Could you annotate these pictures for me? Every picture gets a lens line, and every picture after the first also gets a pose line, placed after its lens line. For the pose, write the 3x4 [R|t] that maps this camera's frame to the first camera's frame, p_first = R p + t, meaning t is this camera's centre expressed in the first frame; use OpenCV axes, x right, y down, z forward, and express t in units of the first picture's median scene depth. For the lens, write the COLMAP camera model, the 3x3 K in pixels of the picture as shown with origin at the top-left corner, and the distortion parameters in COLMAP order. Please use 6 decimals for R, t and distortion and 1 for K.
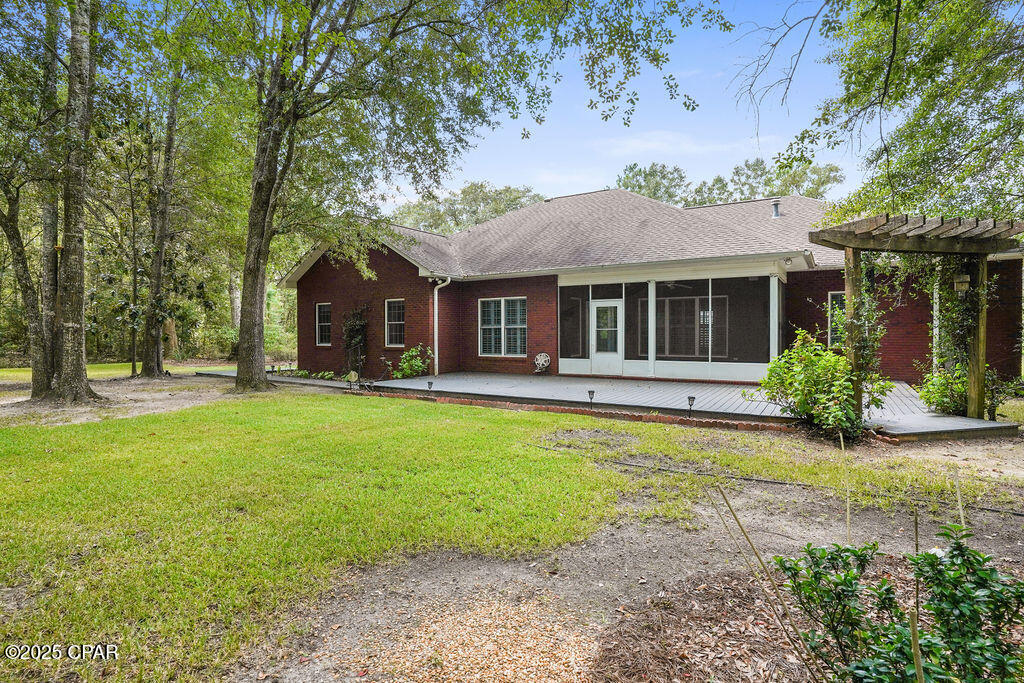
lens RADIAL K [[511.5, 0, 507.6], [0, 511.5, 336.9], [0, 0, 1]] dist [-0.088194, 0.043819]
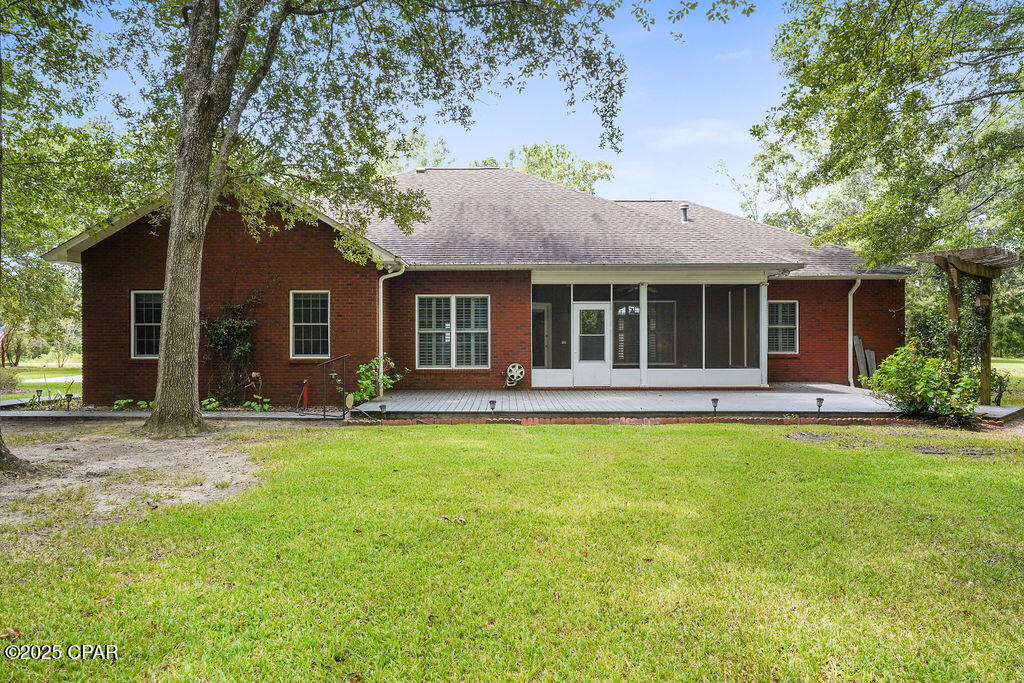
lens RADIAL K [[658.0, 0, 512.0], [0, 658.0, 341.5], [0, 0, 1]] dist [-0.003958, 0.000073]
pose [[0.848885, -0.000032, 0.528577, -0.521519], [0.002971, 0.999984, -0.004710, 0.001152], [-0.528569, 0.005569, 0.848872, 0.093484]]
